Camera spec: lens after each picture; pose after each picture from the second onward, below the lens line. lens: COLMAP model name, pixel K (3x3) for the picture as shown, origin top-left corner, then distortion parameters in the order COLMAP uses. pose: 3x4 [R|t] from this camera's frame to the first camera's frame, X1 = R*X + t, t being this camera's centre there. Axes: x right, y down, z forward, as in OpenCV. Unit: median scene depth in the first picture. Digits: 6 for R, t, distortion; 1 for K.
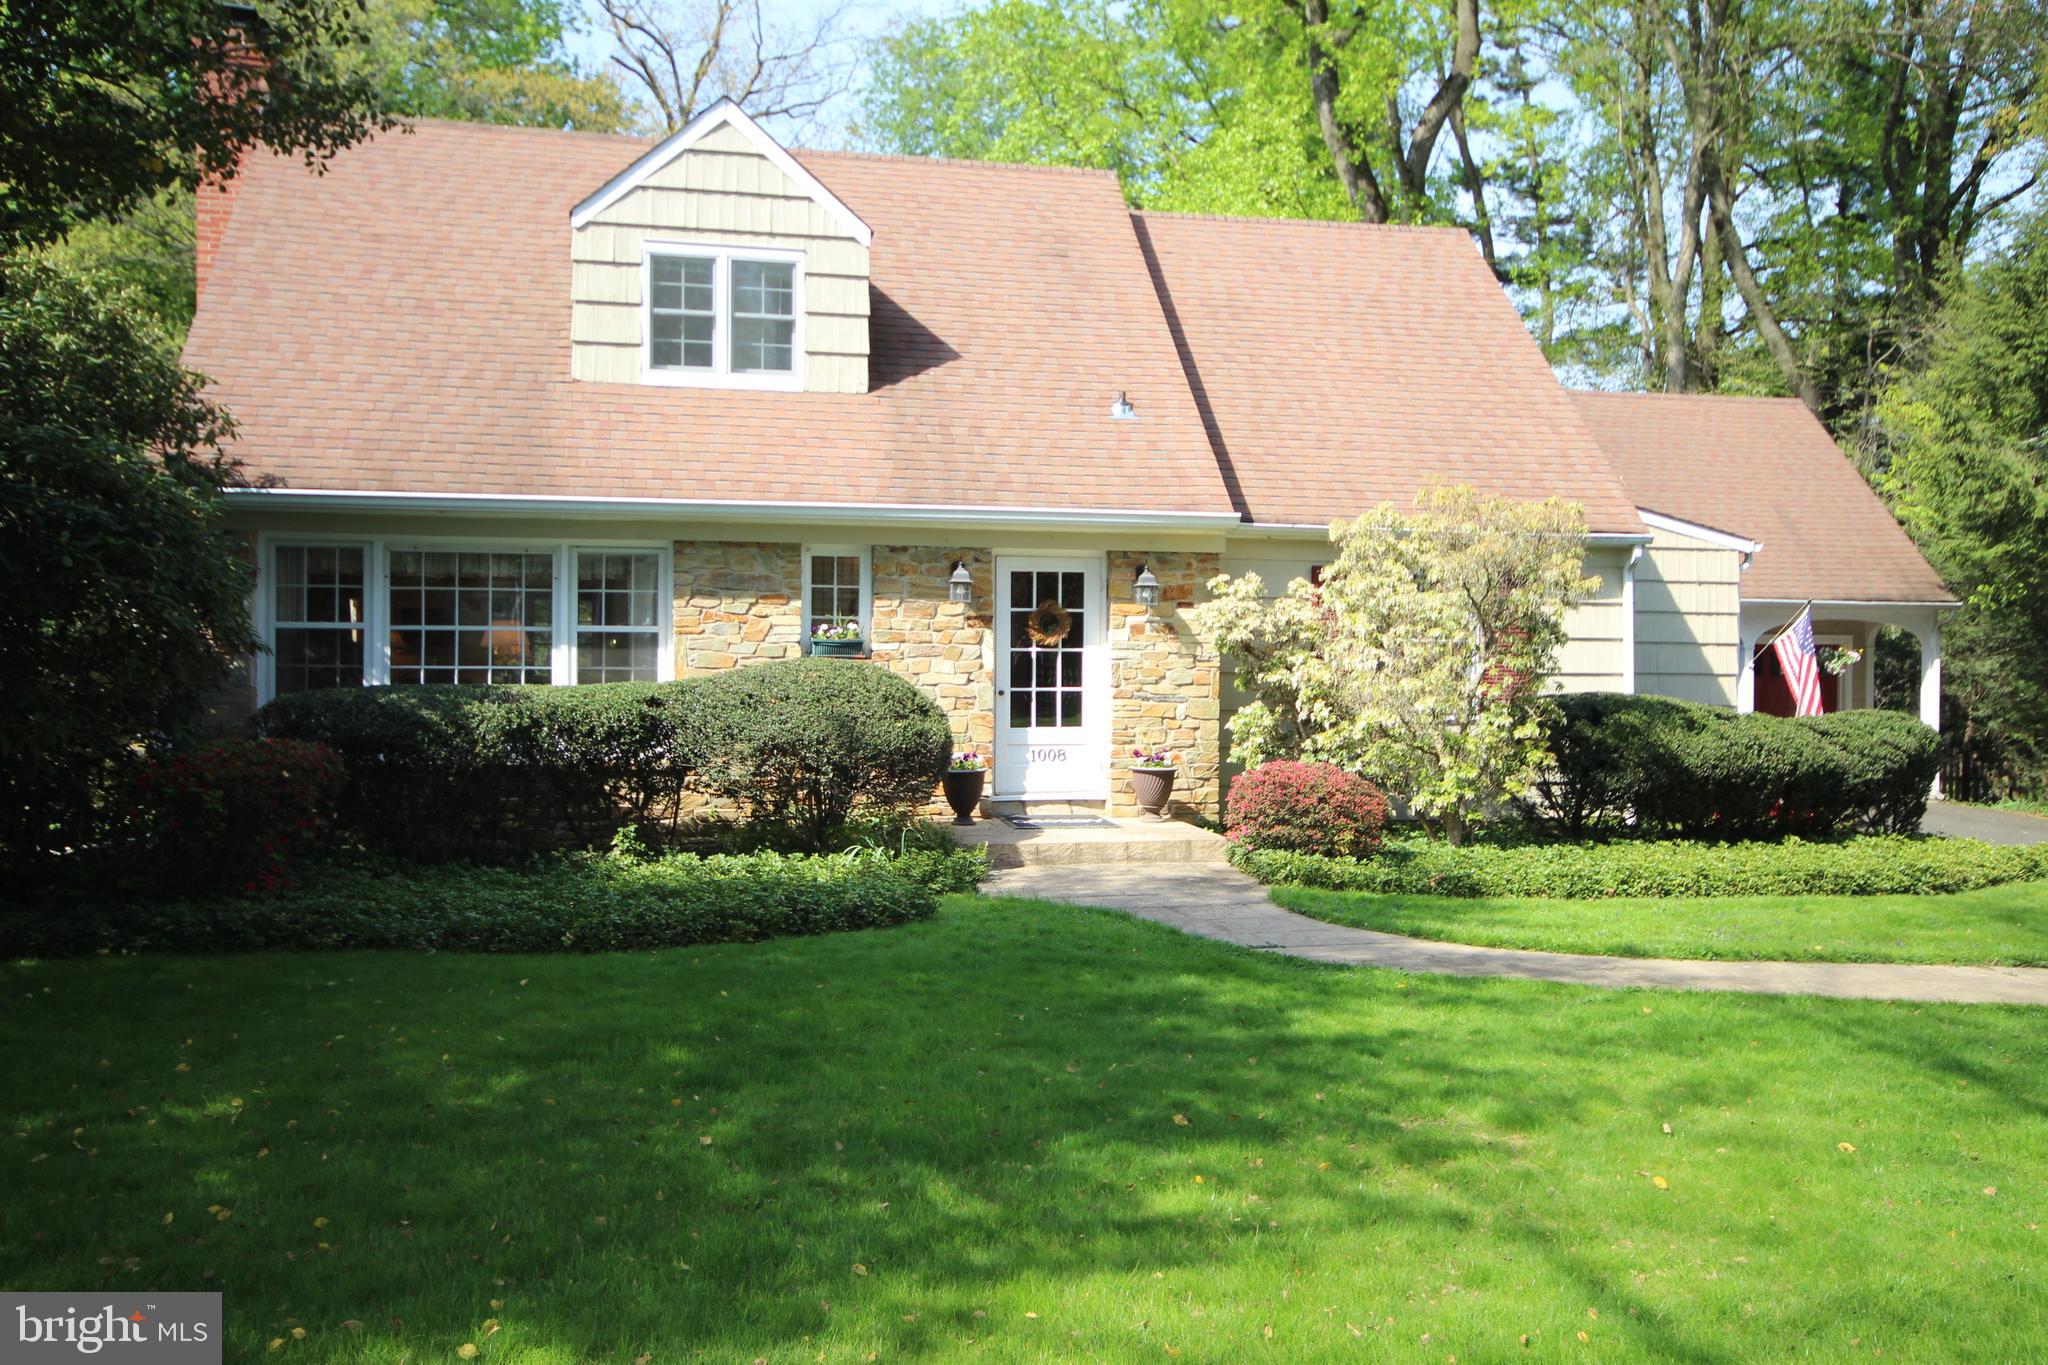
lens RADIAL K [[1642.3, 0, 1053.9], [0, 1642.3, 682.5], [0, 0, 1]] dist [0.011034, 0.005576]
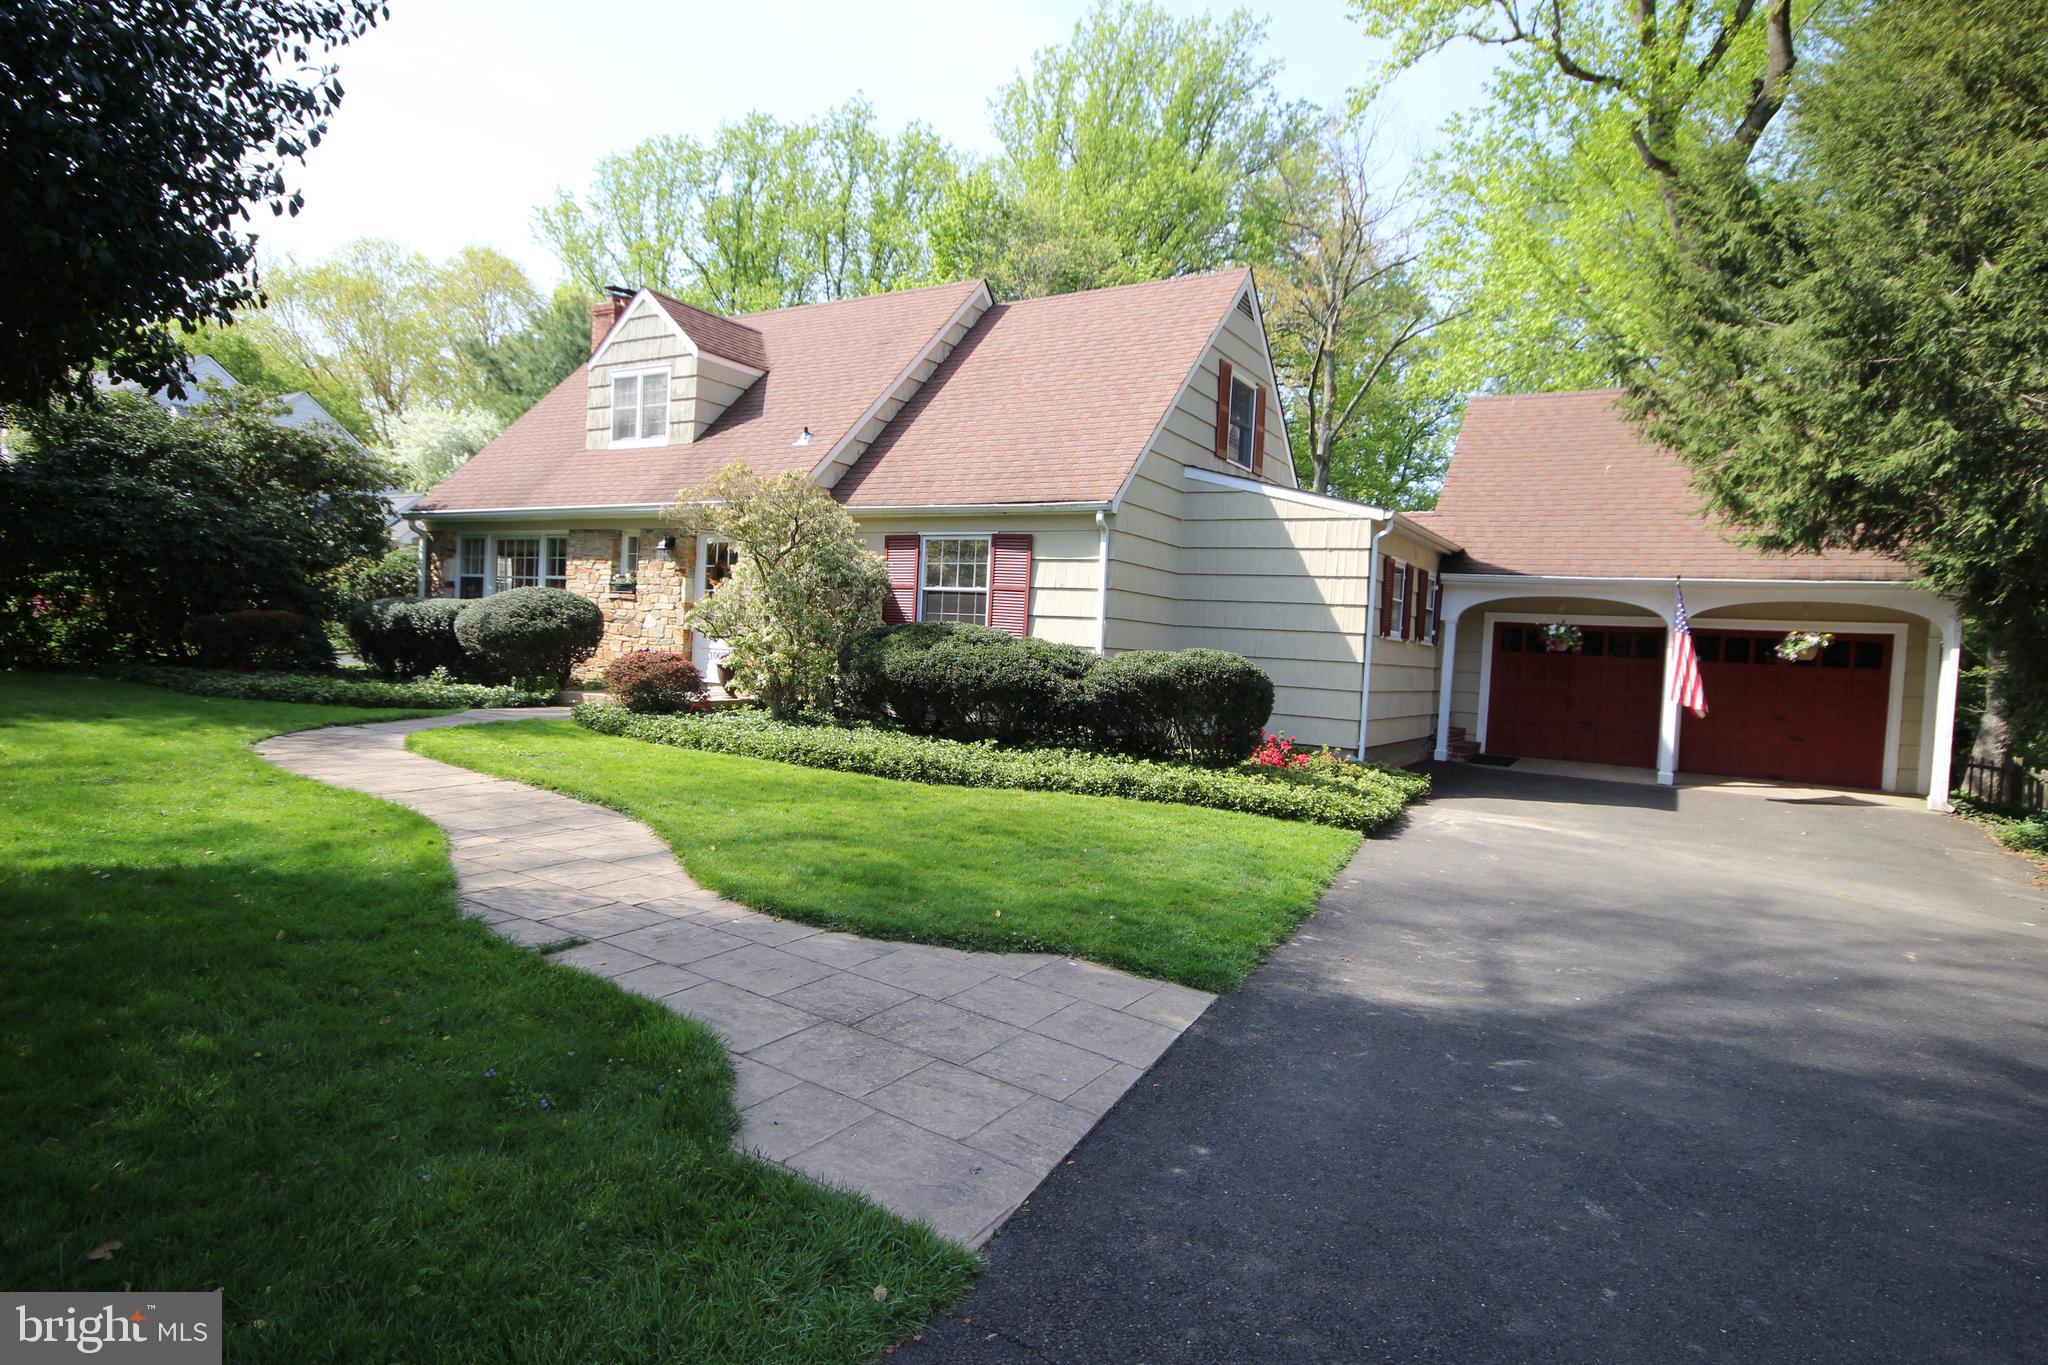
lens RADIAL K [[1119.2, 0, 1046.3], [0, 1119.2, 681.8], [0, 0, 1]] dist [0.010542, -0.000044]
pose [[0.726144, 0.051314, -0.685625, 1.005720], [-0.056624, 0.998287, 0.014745, 0.035817], [0.685207, 0.028116, 0.727806, 0.424034]]
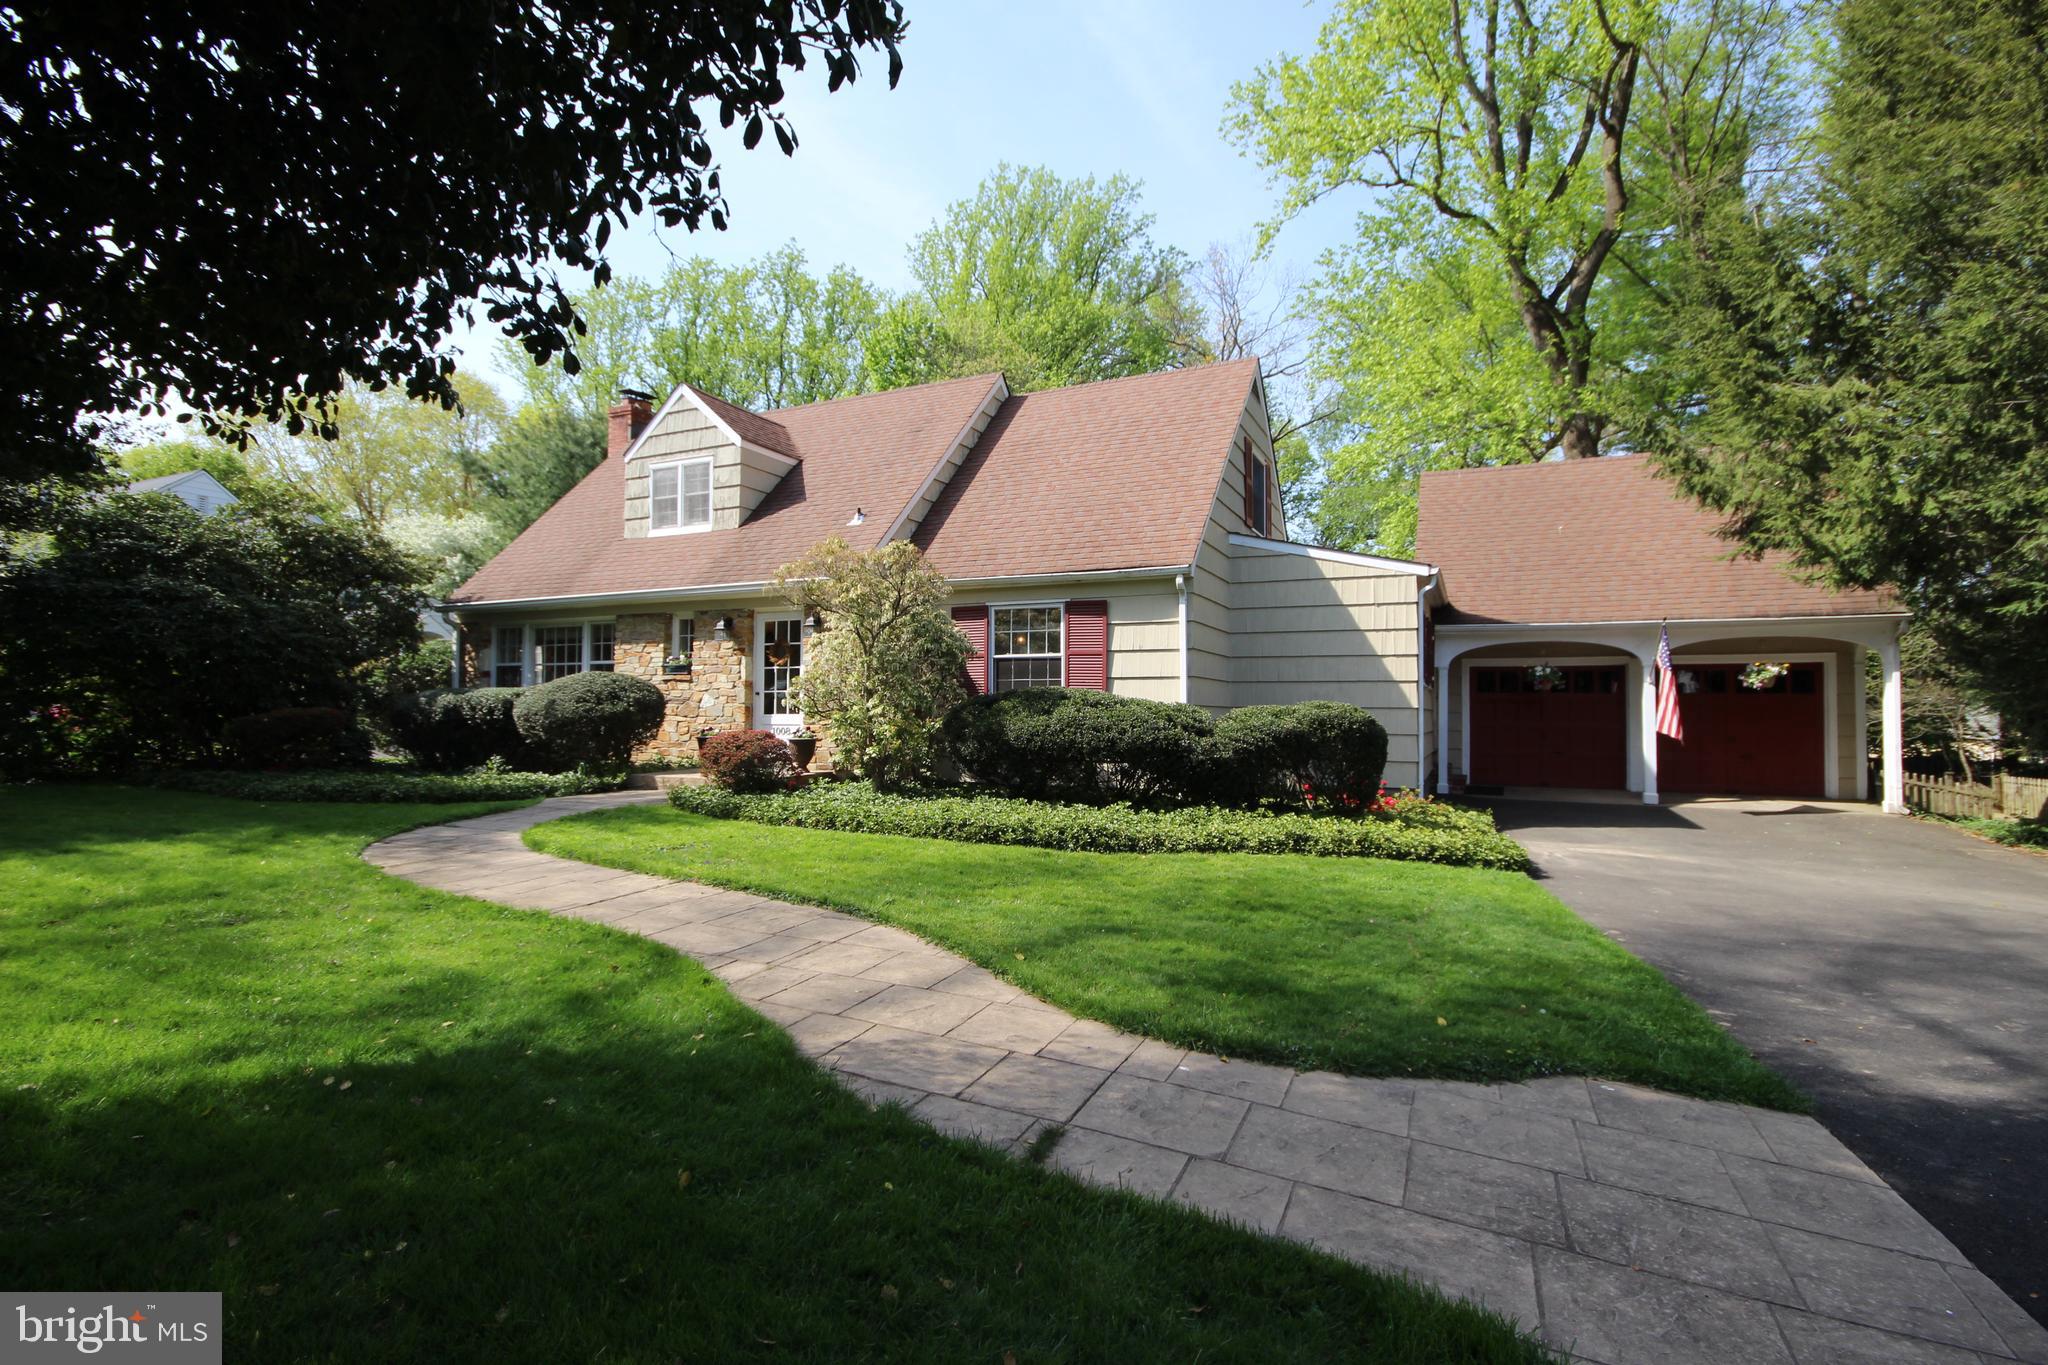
lens RADIAL K [[948.2, 0, 1044.2], [0, 948.2, 685.0], [0, 0, 1]] dist [0.002904, -0.007405]
pose [[0.795674, -0.020426, -0.605381, 0.798800], [-0.007778, 0.999004, -0.043931, 0.038183], [0.605675, 0.039664, 0.794723, 0.404536]]
